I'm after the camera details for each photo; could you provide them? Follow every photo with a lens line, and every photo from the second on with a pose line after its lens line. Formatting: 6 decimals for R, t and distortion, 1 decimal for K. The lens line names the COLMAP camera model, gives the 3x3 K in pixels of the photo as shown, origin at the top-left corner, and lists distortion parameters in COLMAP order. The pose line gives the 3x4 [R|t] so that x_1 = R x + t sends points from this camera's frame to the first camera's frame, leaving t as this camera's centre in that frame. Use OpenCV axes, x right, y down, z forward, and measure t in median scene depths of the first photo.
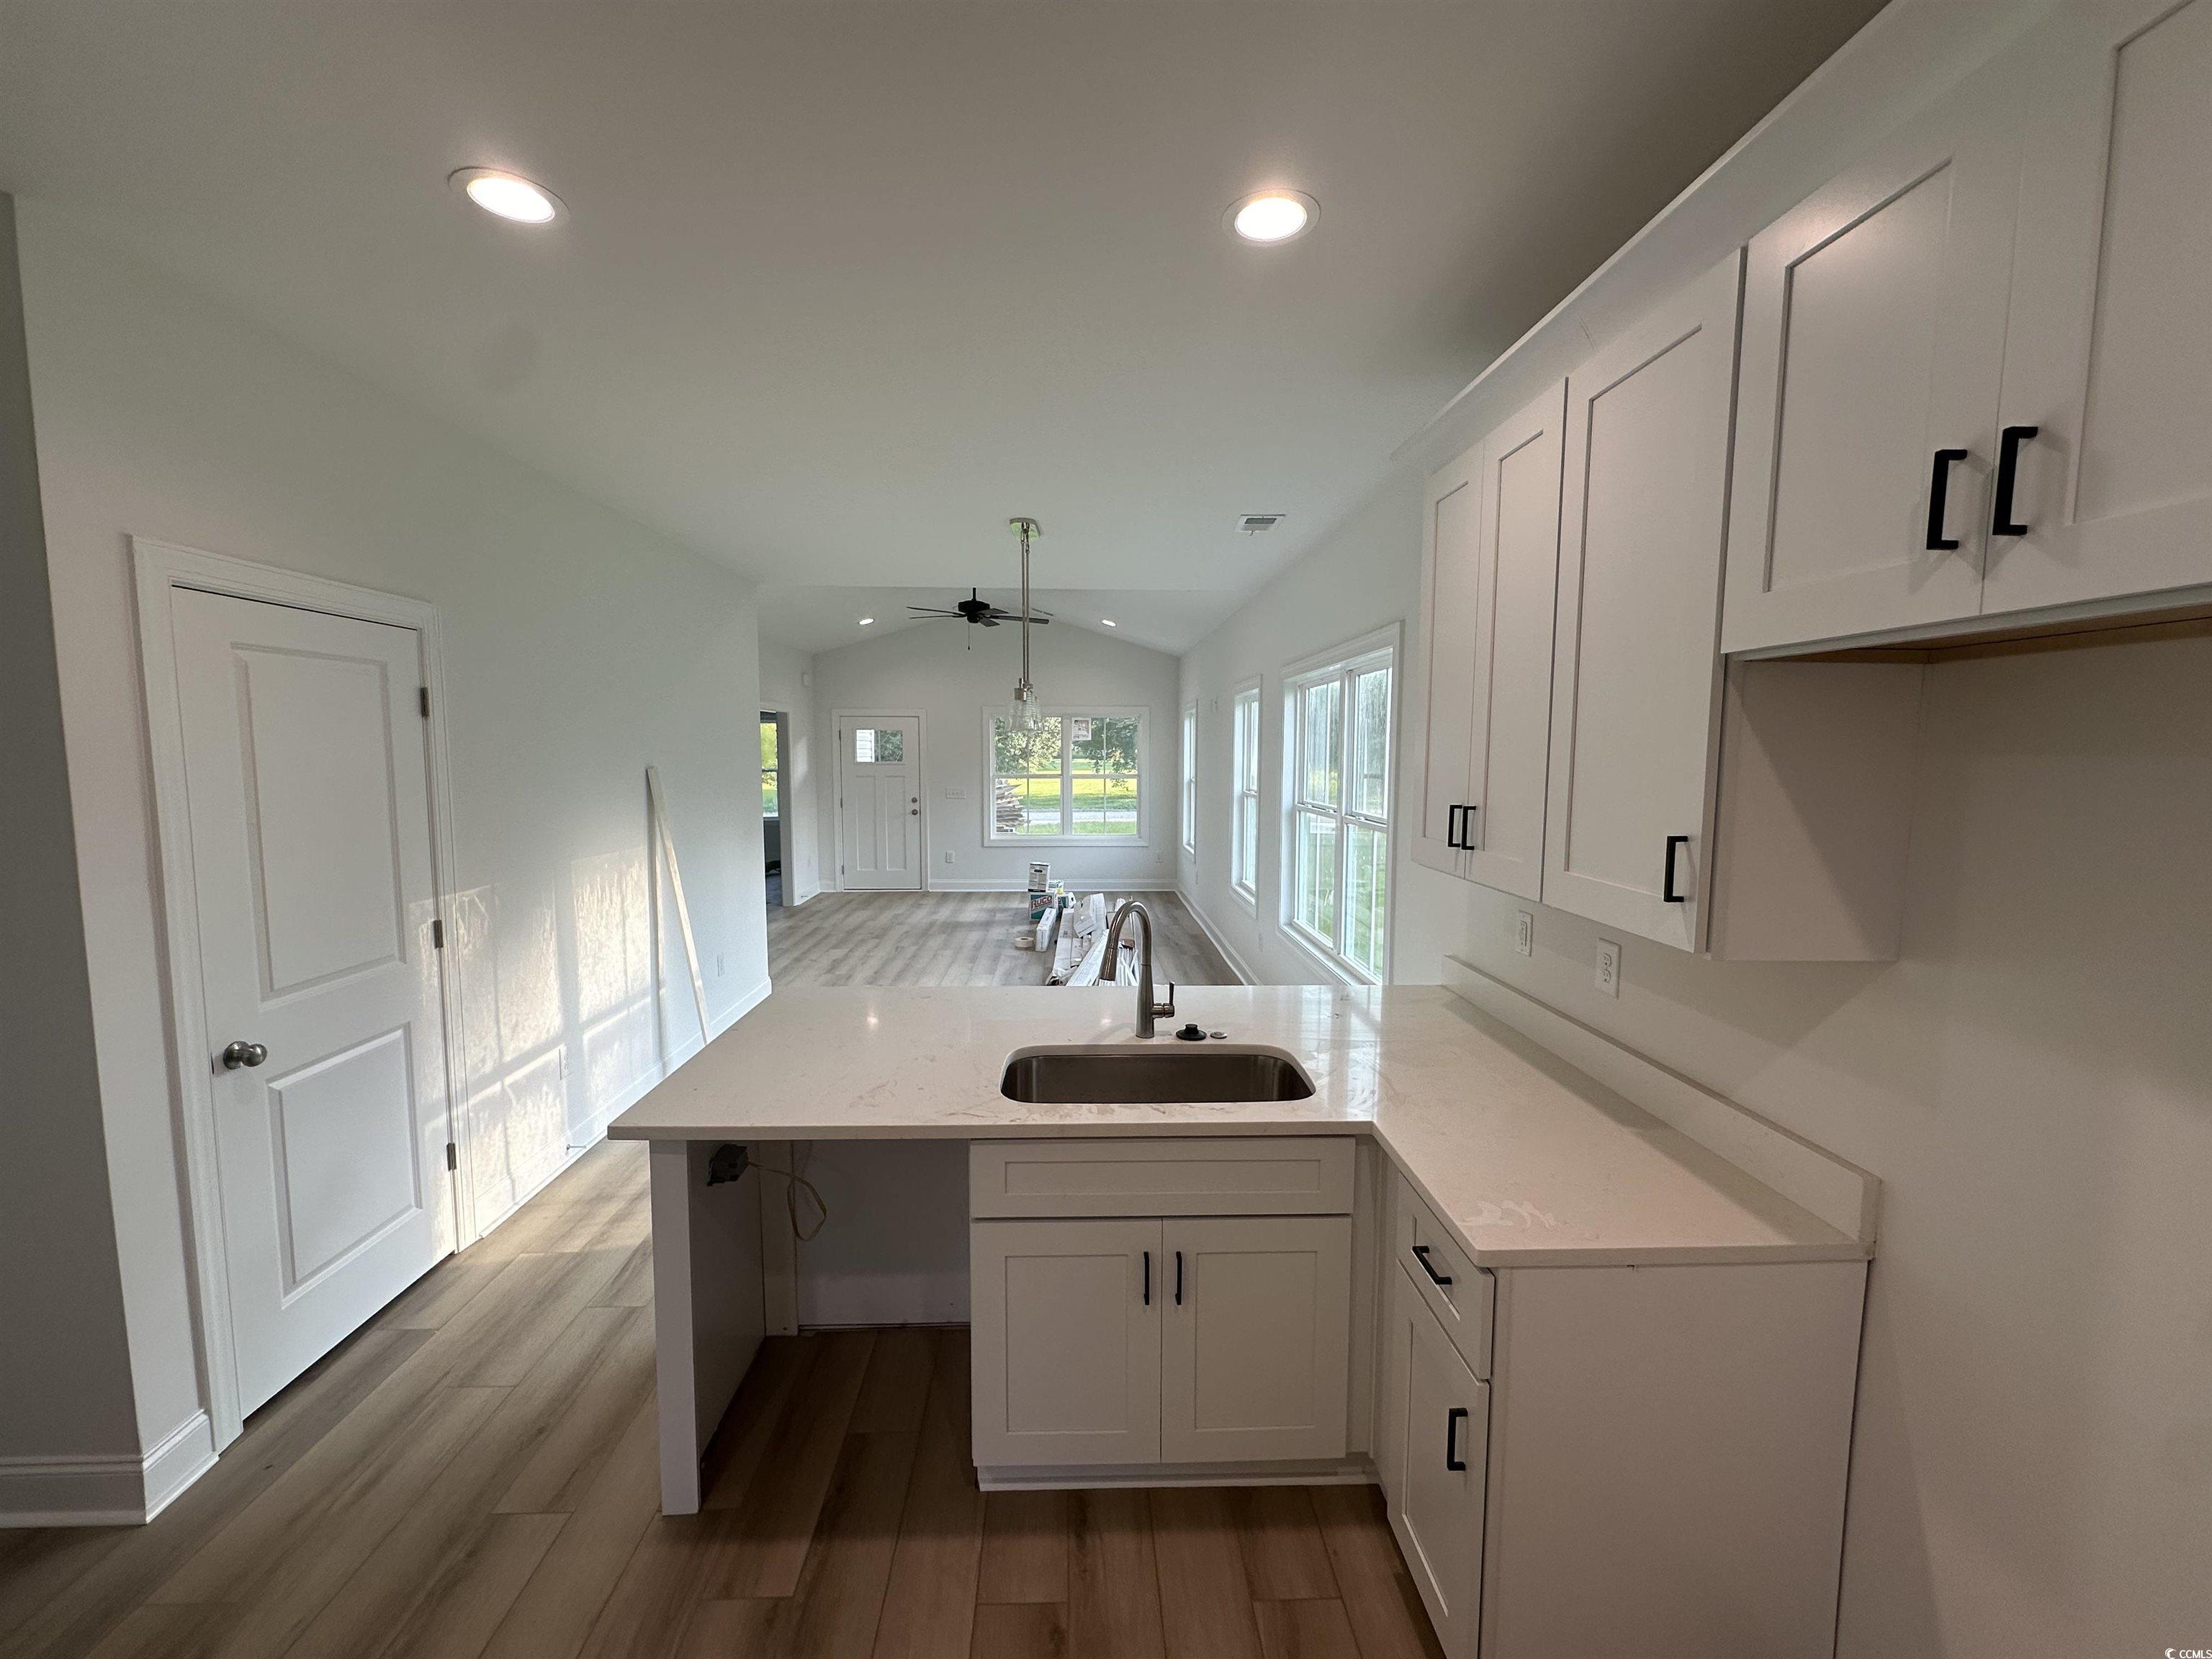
lens RADIAL K [[878.8, 0, 1105.4], [0, 878.8, 826.3], [0, 0, 1]] dist [-0.002637, -0.000257]
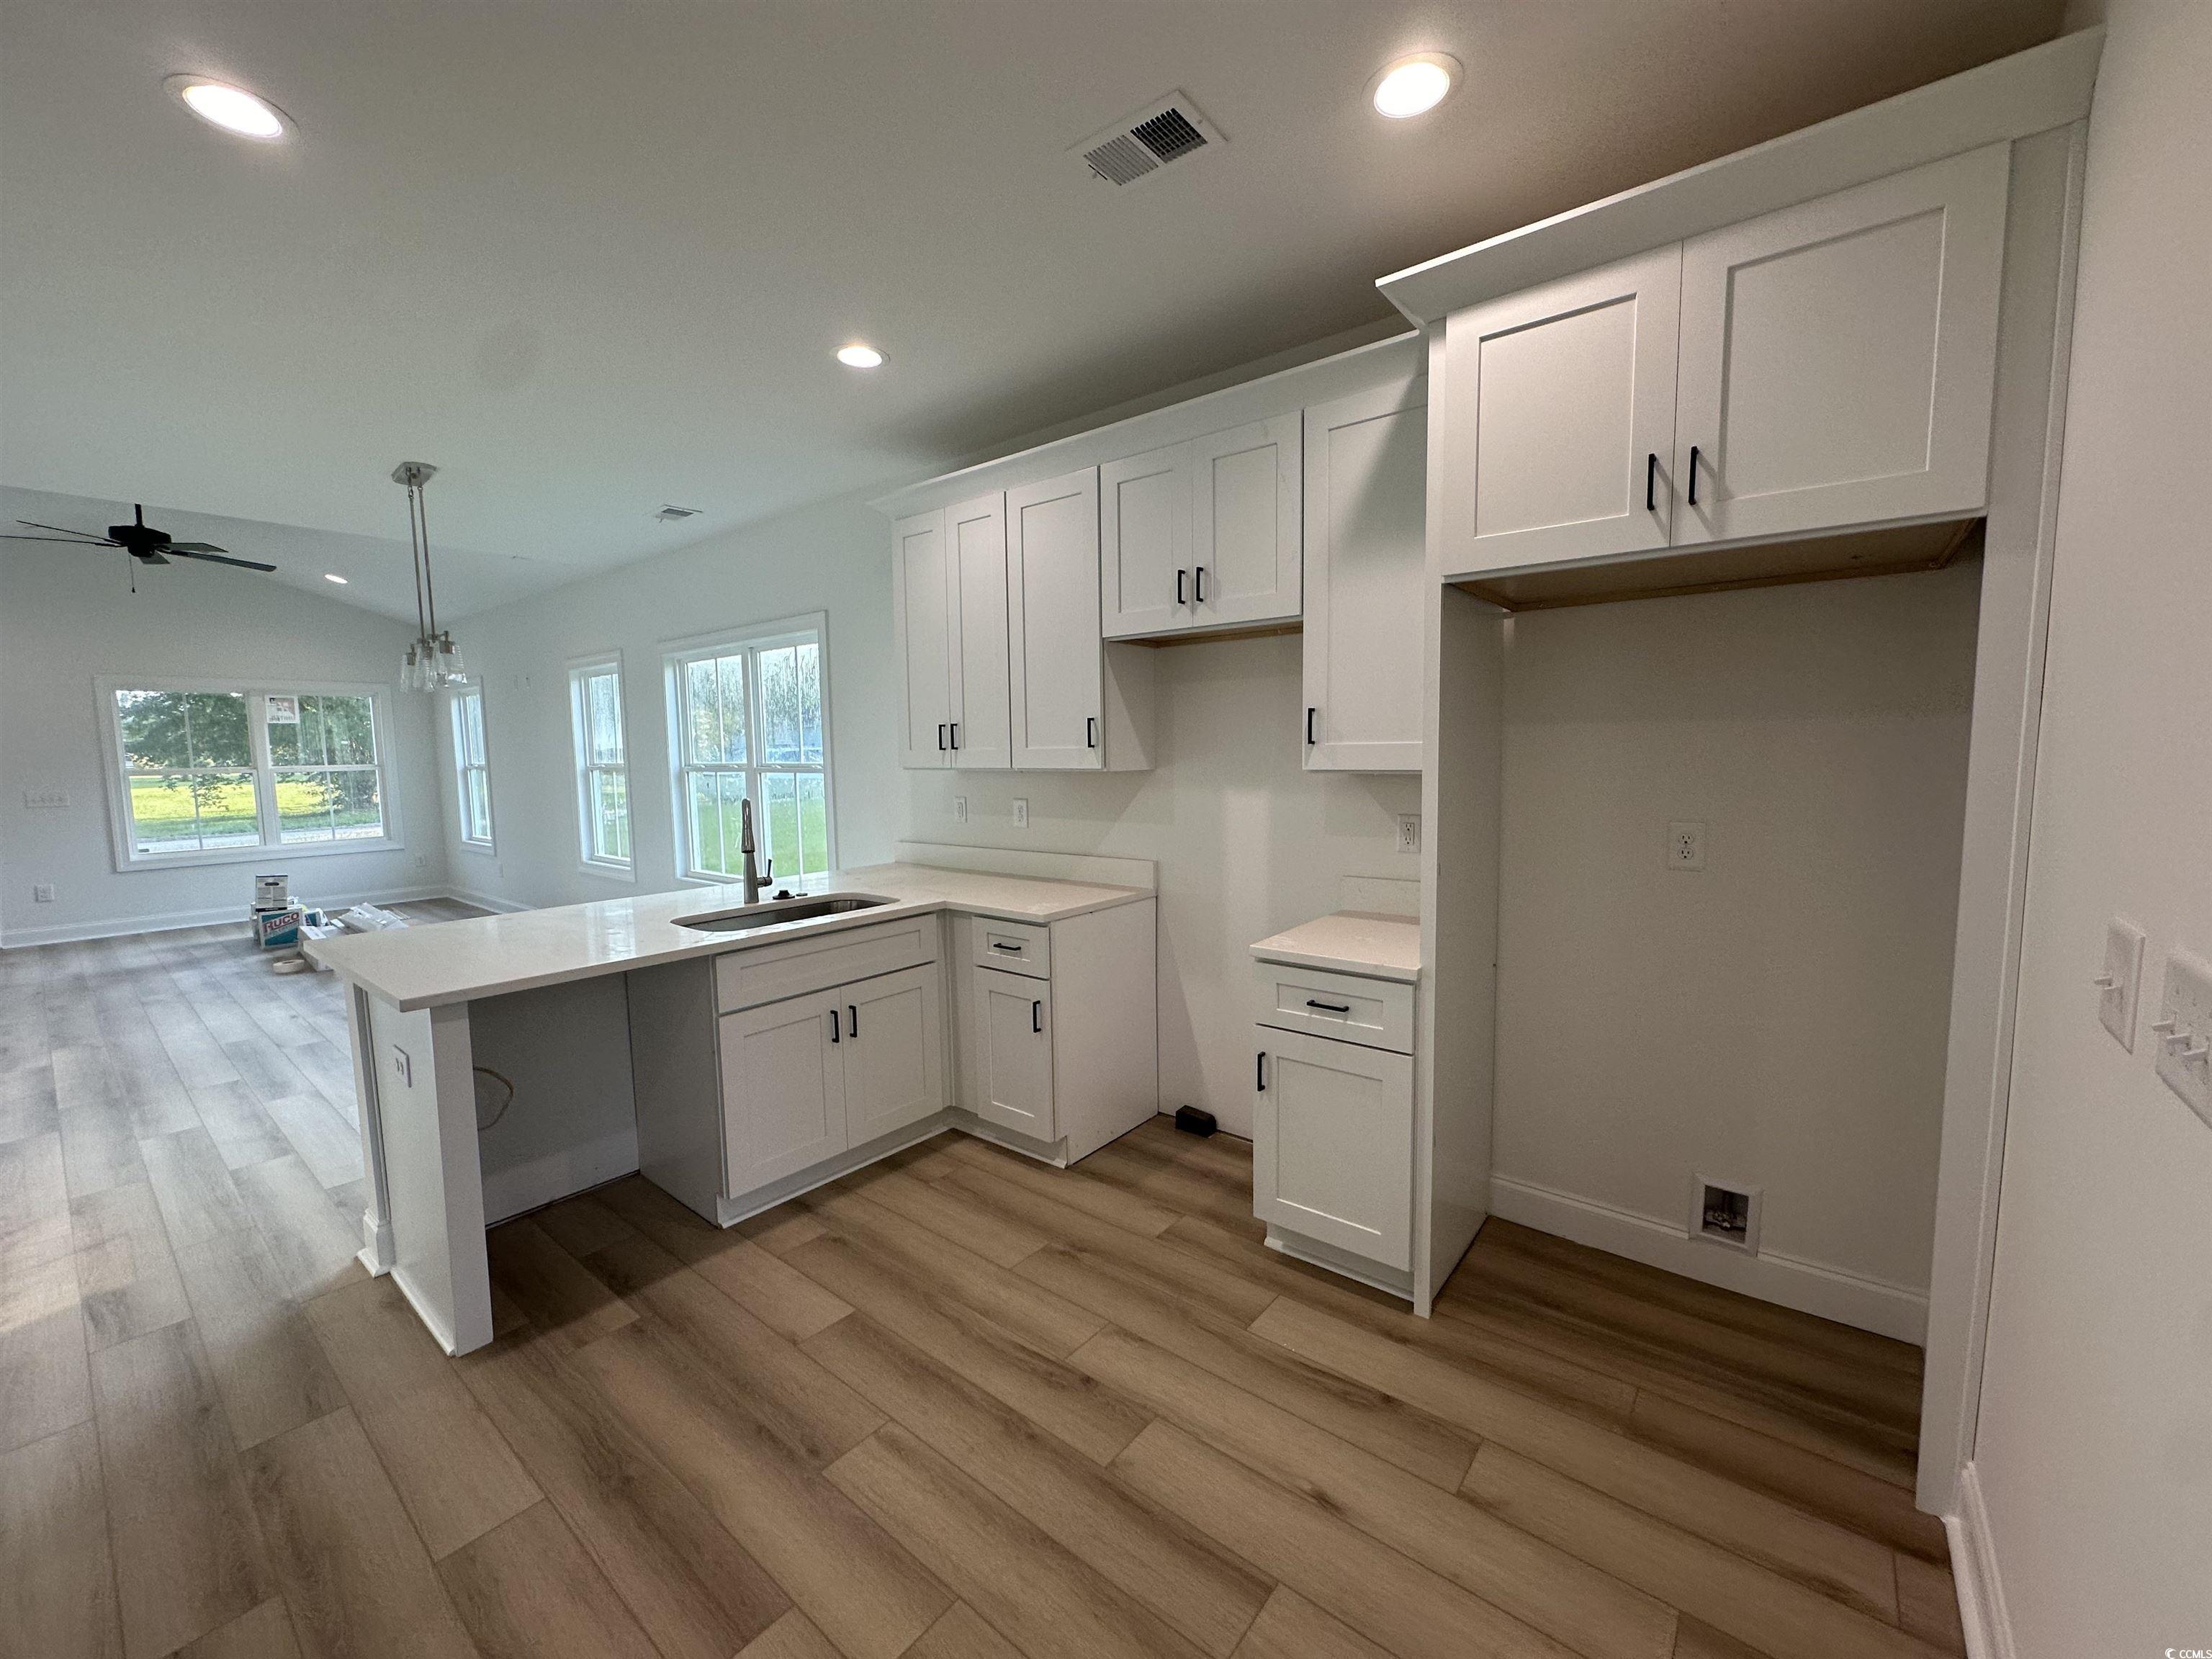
lens RADIAL K [[878.8, 0, 1105.4], [0, 878.8, 826.3], [0, 0, 1]] dist [-0.002637, -0.000257]
pose [[0.657552, -0.081829, 0.748952, -0.759991], [0.084313, 0.995832, 0.034778, 0.156349], [-0.748677, 0.040278, 0.661711, -0.374338]]
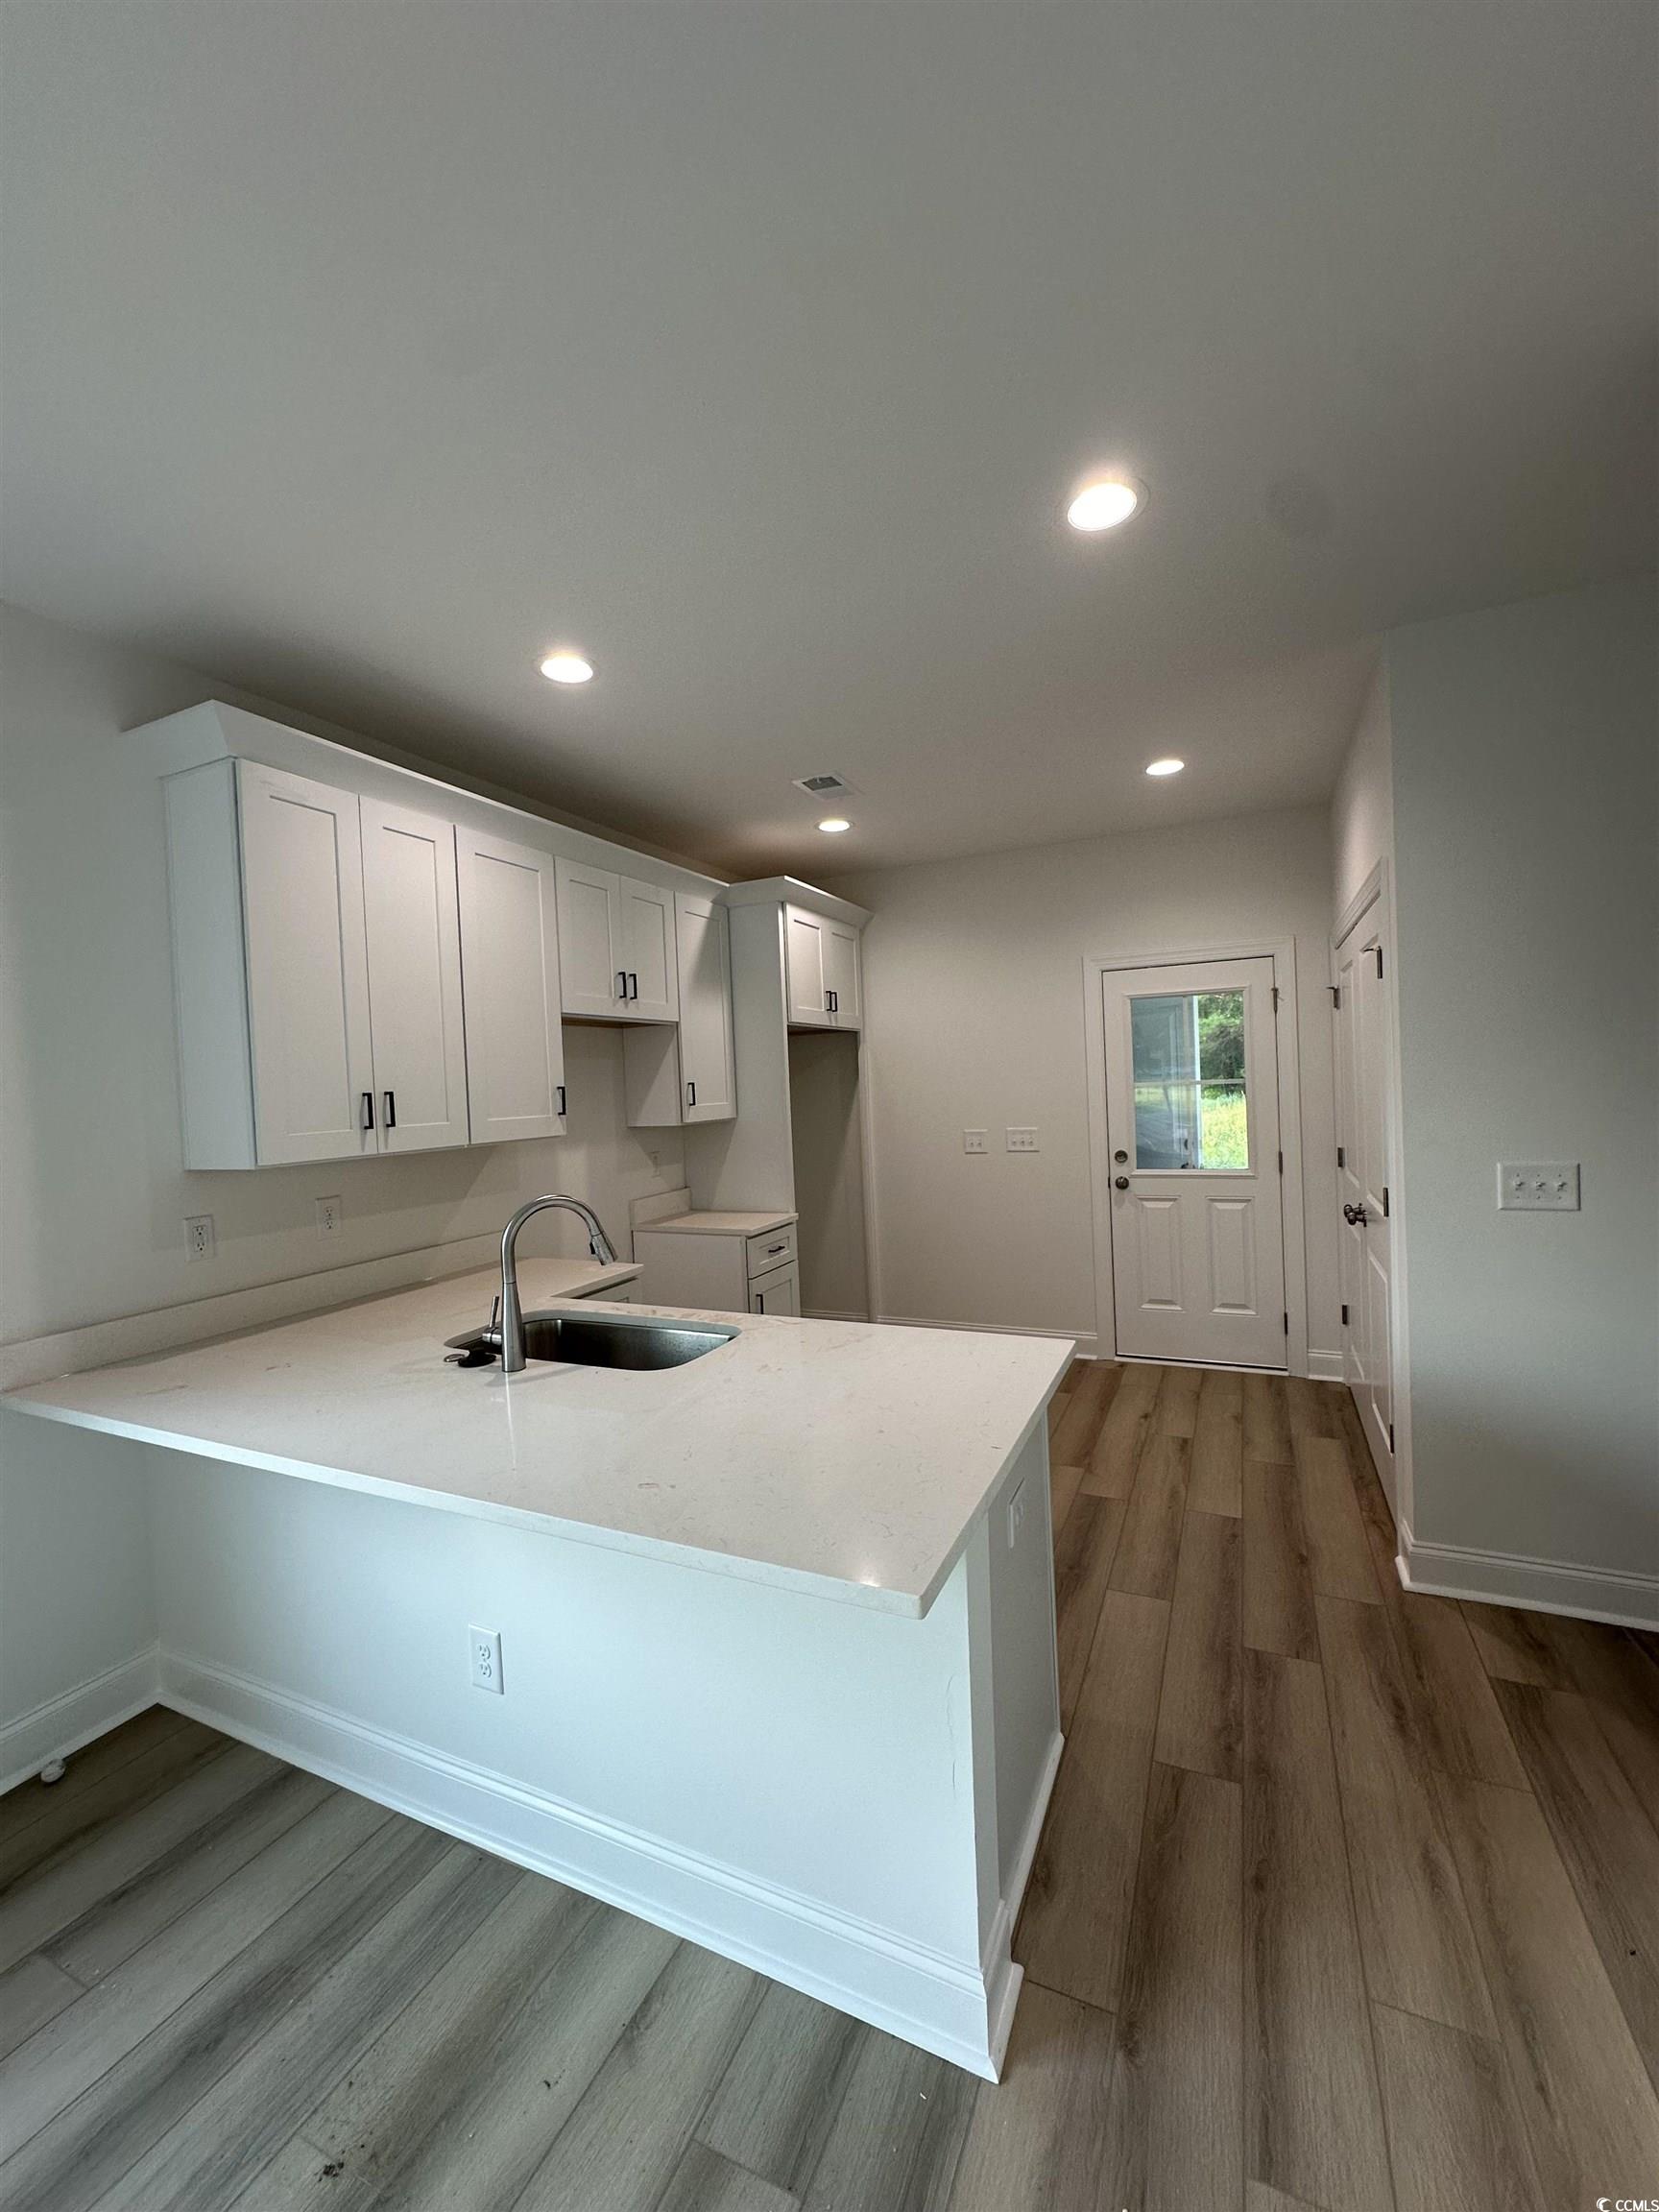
lens RADIAL K [[878.8, 0, 826.1], [0, 878.8, 1101.0], [0, 0, 1]] dist [-0.002637, -0.000257]
pose [[-0.885953, 0.022054, 0.463250, -0.781364], [0.077135, 0.991963, 0.100294, -0.096383], [-0.457315, 0.124588, -0.880534, 2.012080]]
